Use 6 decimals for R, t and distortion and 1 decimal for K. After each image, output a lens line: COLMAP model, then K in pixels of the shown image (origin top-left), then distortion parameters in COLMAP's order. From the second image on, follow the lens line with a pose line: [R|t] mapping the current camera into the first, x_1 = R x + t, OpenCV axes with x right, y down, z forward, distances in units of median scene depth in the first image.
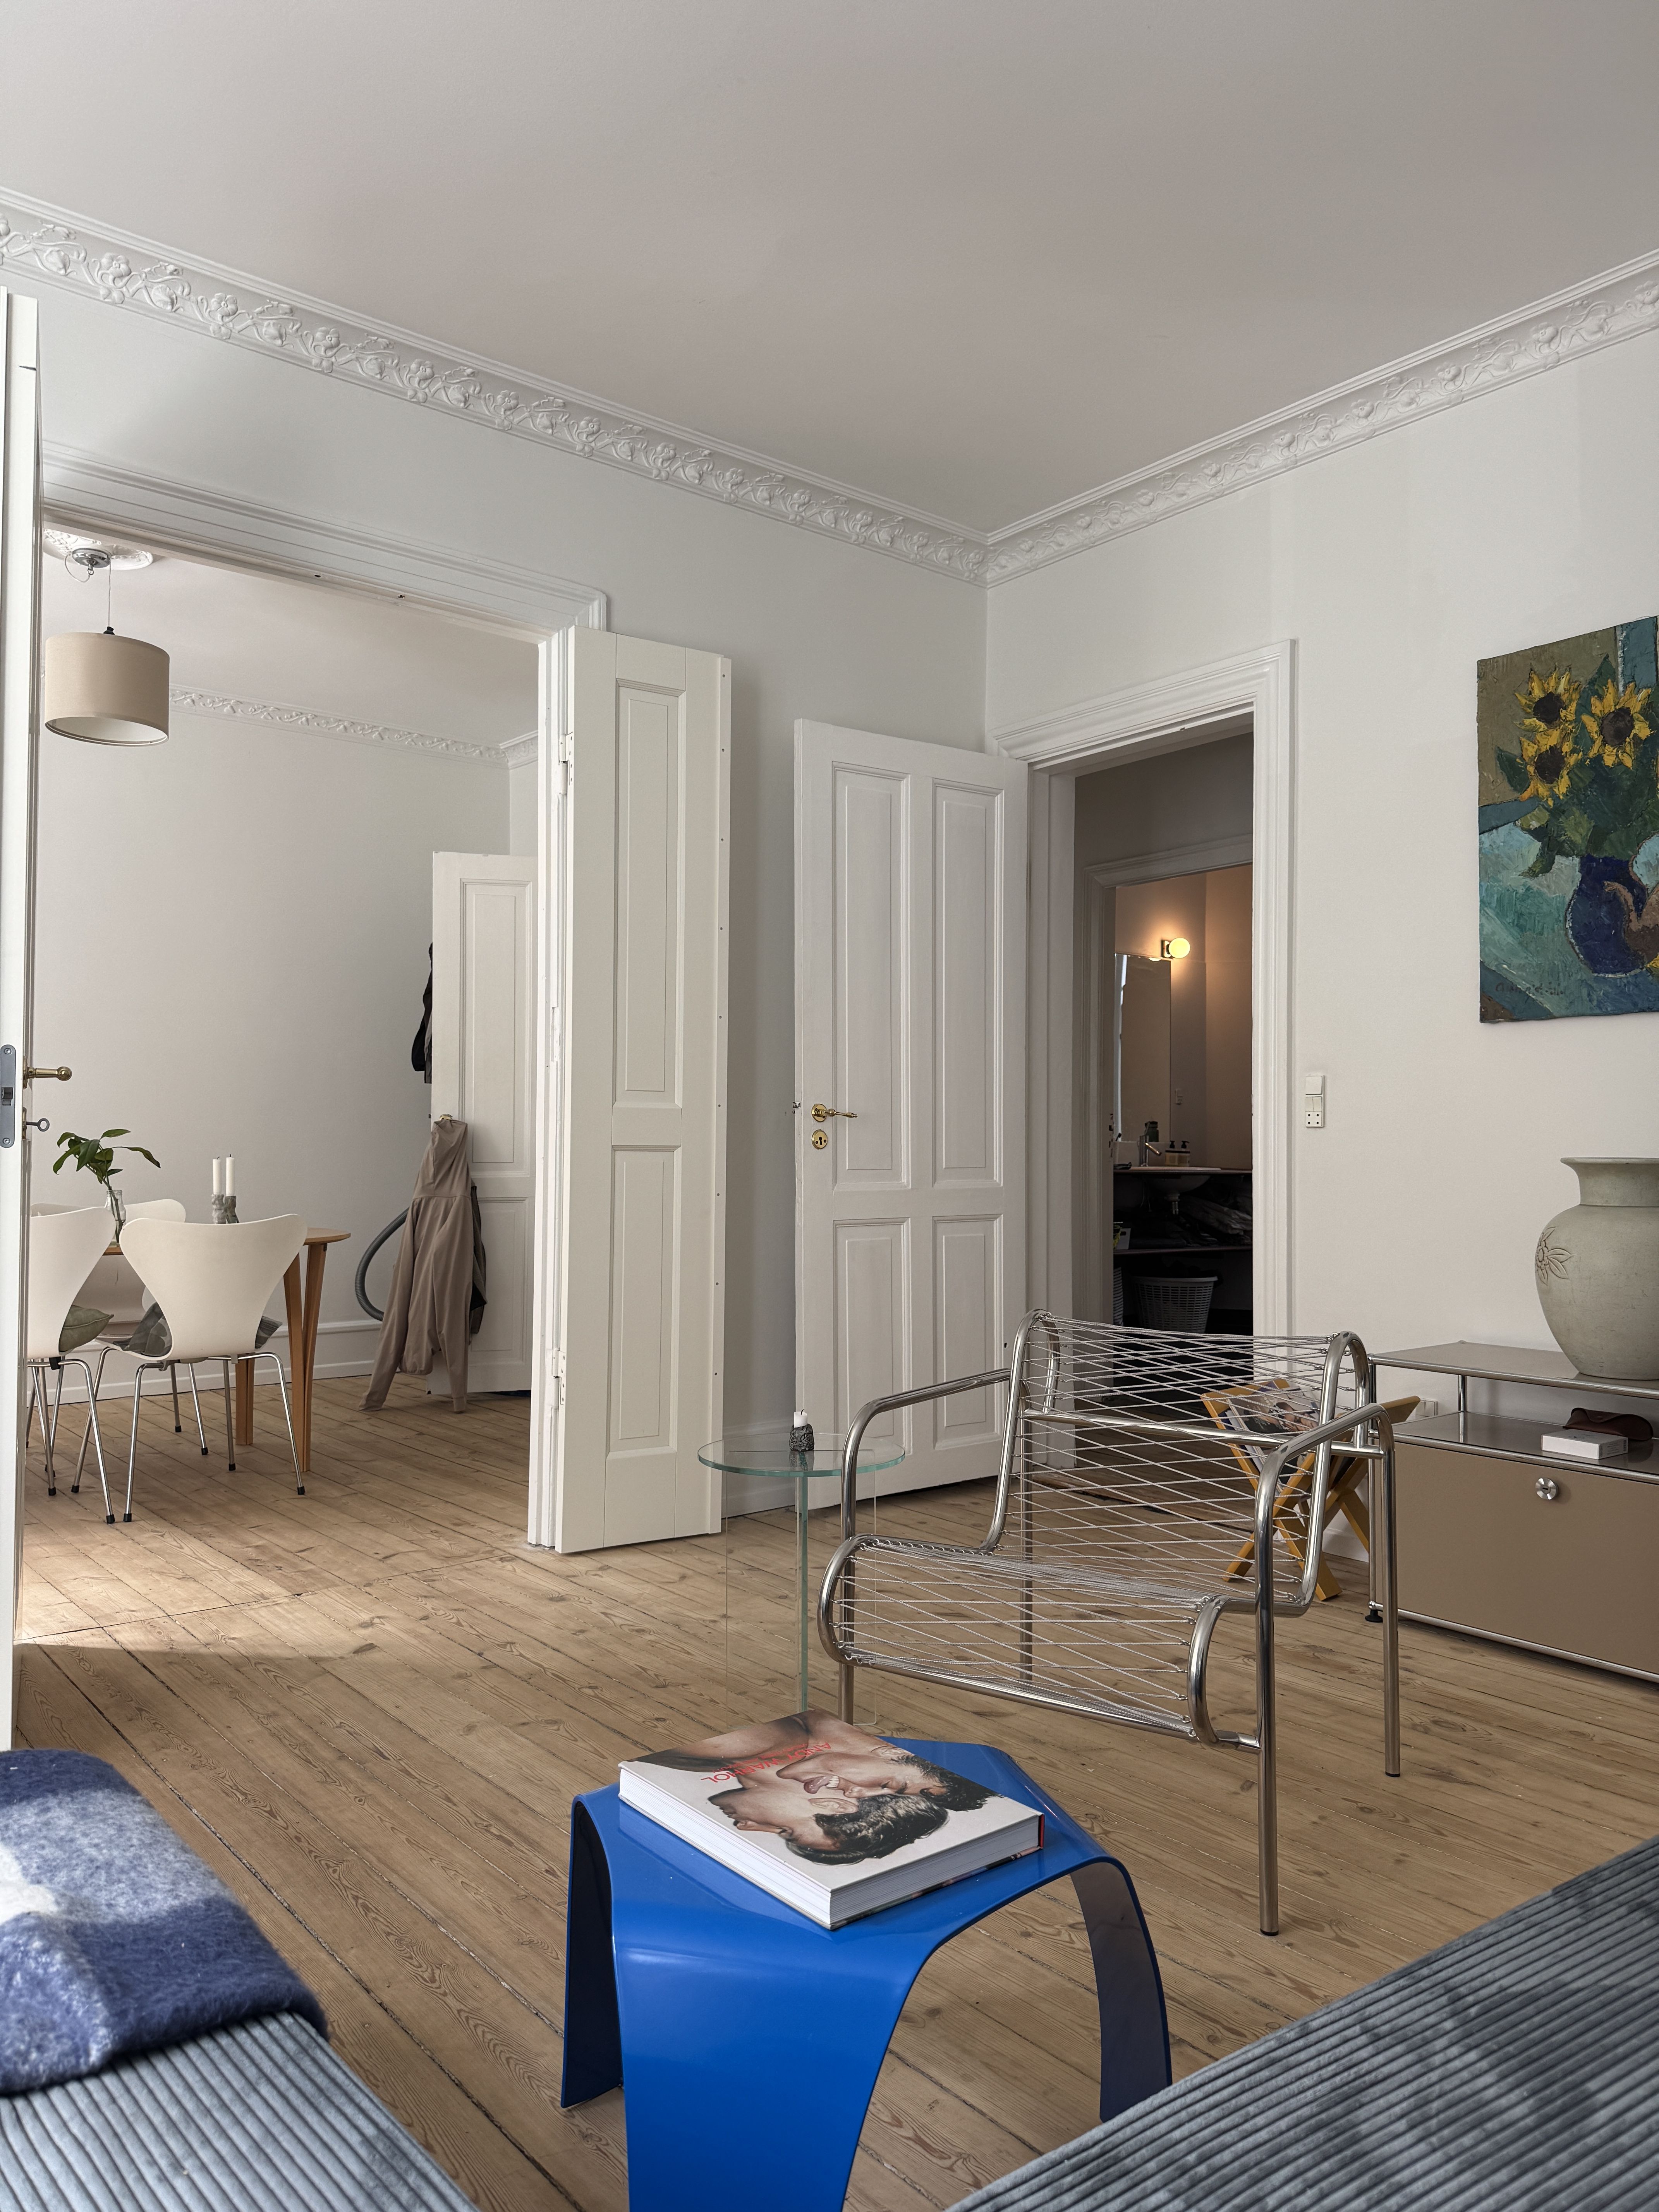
lens RADIAL K [[1688.5, 0, 824.4], [0, 1688.5, 1107.2], [0, 0, 1]] dist [0.011582, 0.005019]
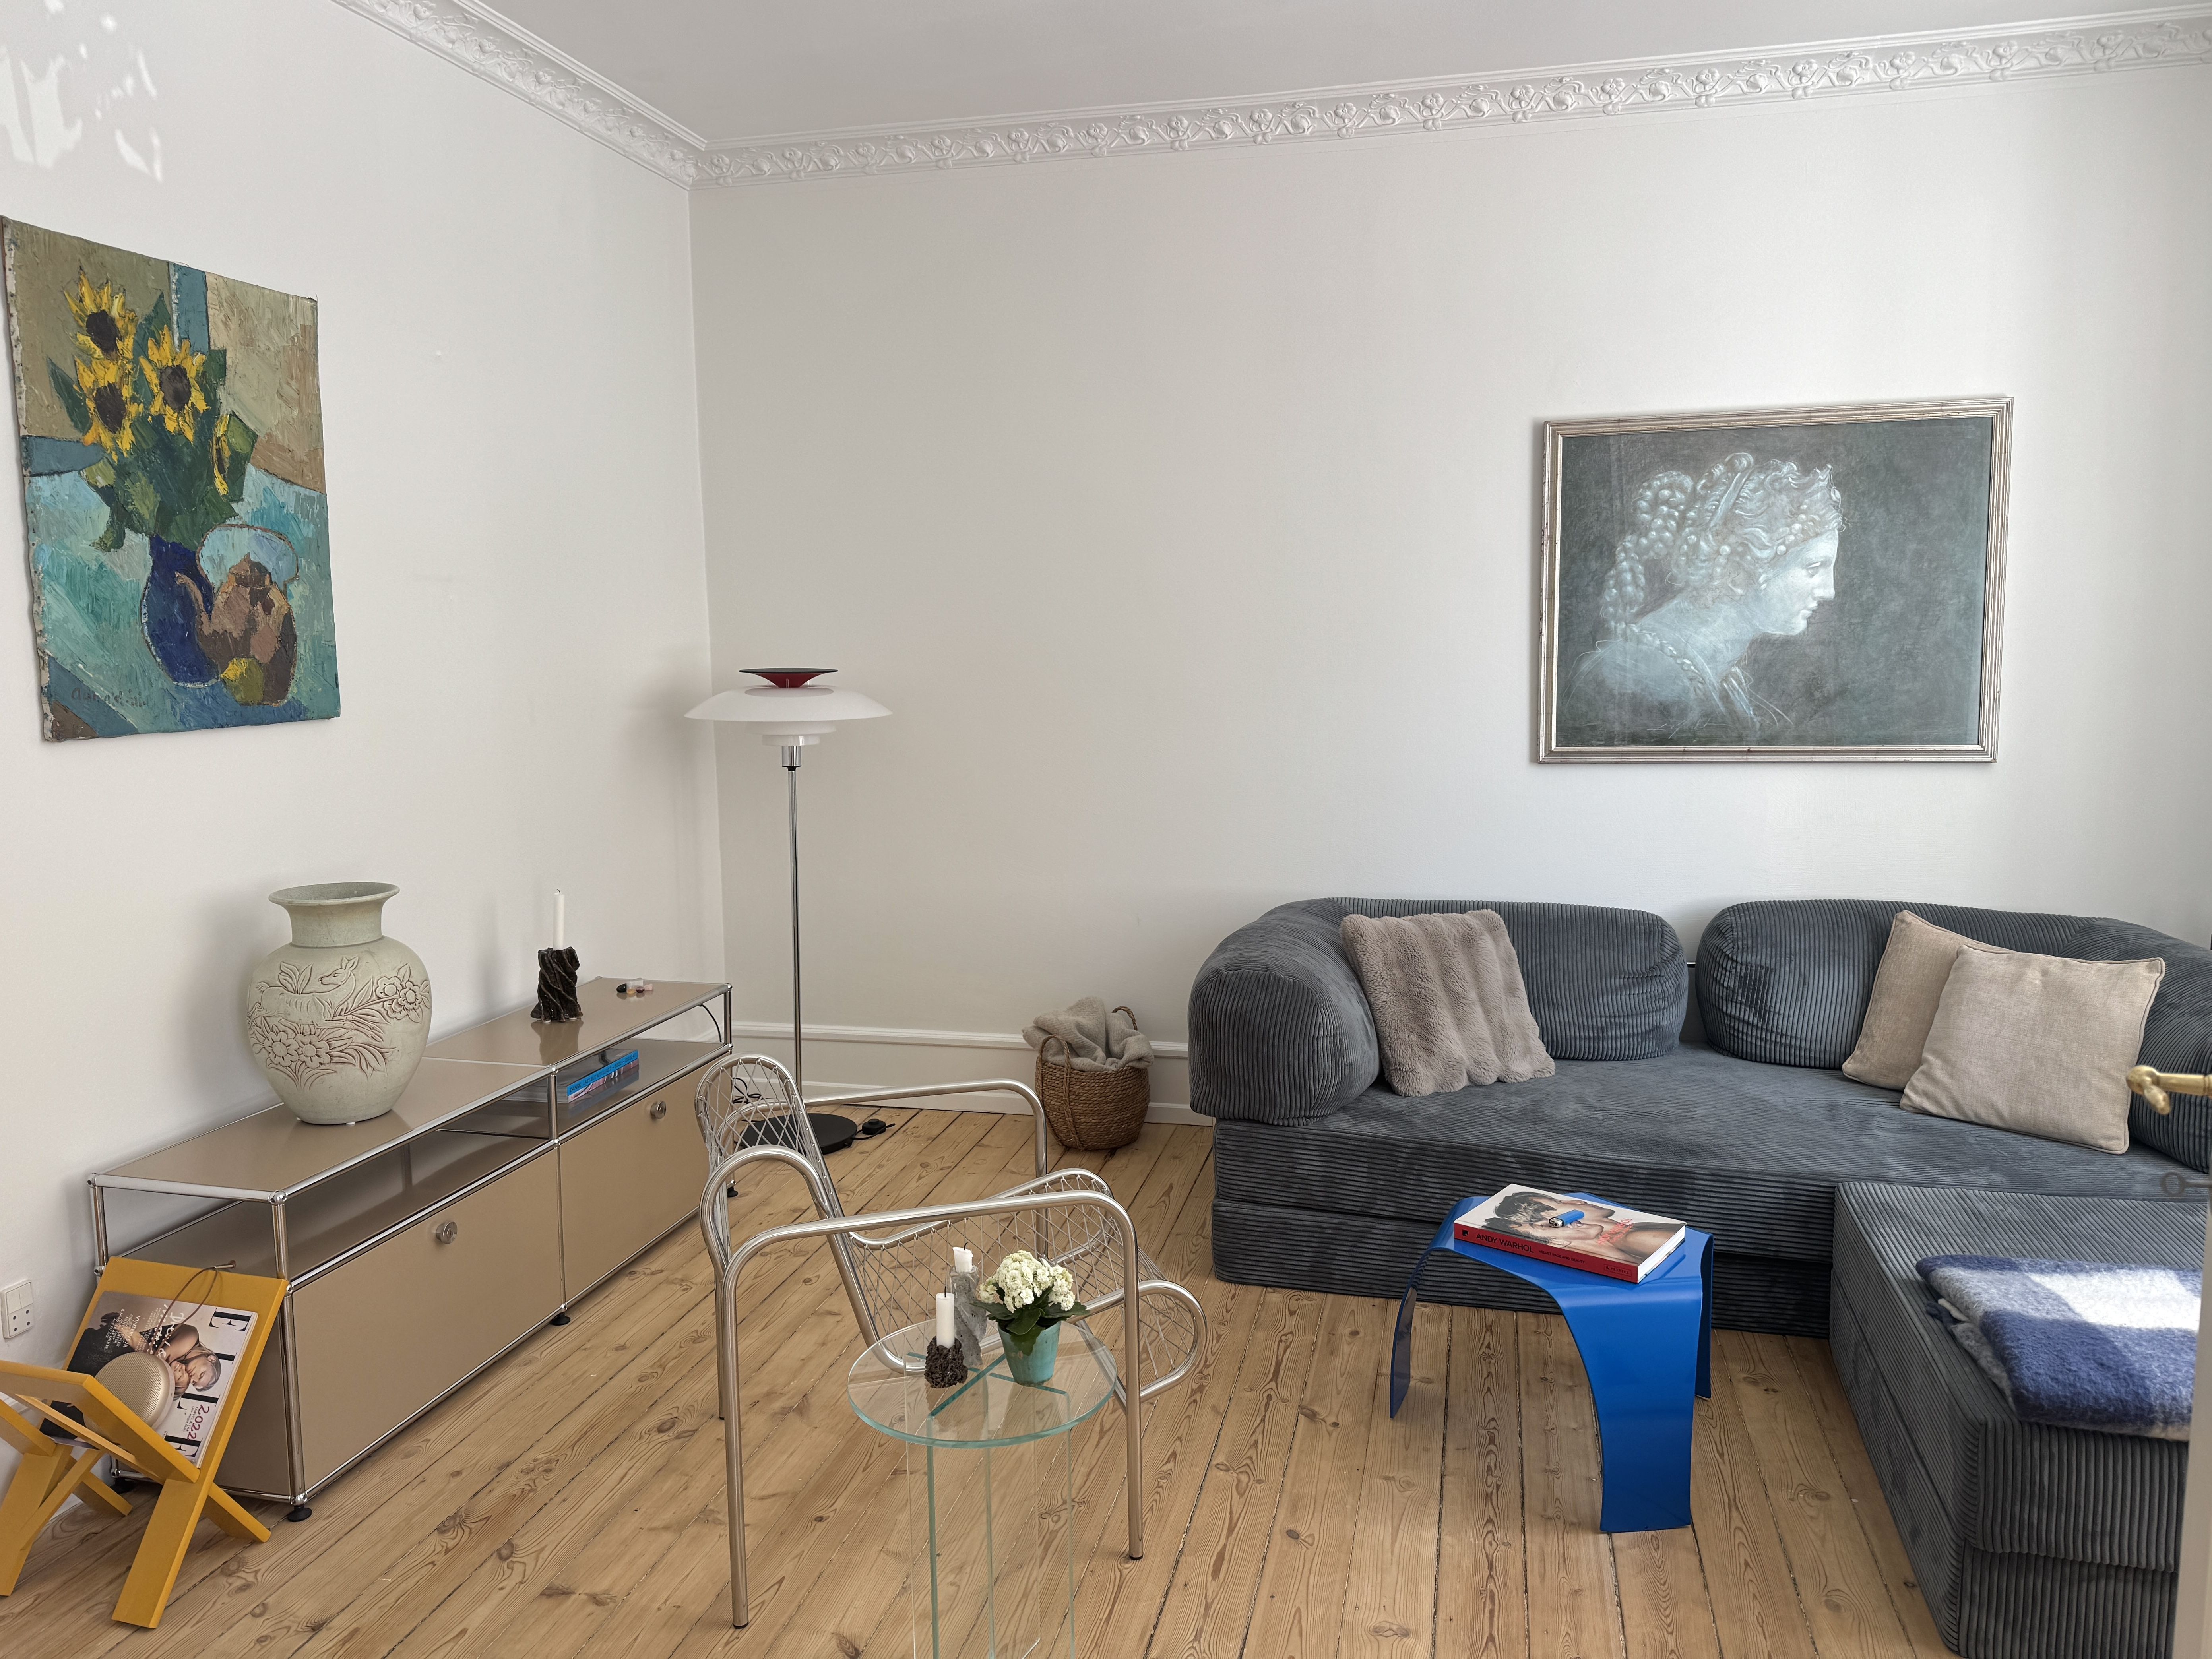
lens RADIAL K [[1688.5, 0, 1098.6], [0, 1688.5, 822.7], [0, 0, 1]] dist [0.011582, 0.005019]
pose [[-0.629787, -0.092896, 0.771193, -0.475830], [-0.020519, 0.994466, 0.103034, -0.103732], [-0.776497, 0.049065, -0.628208, 1.156779]]
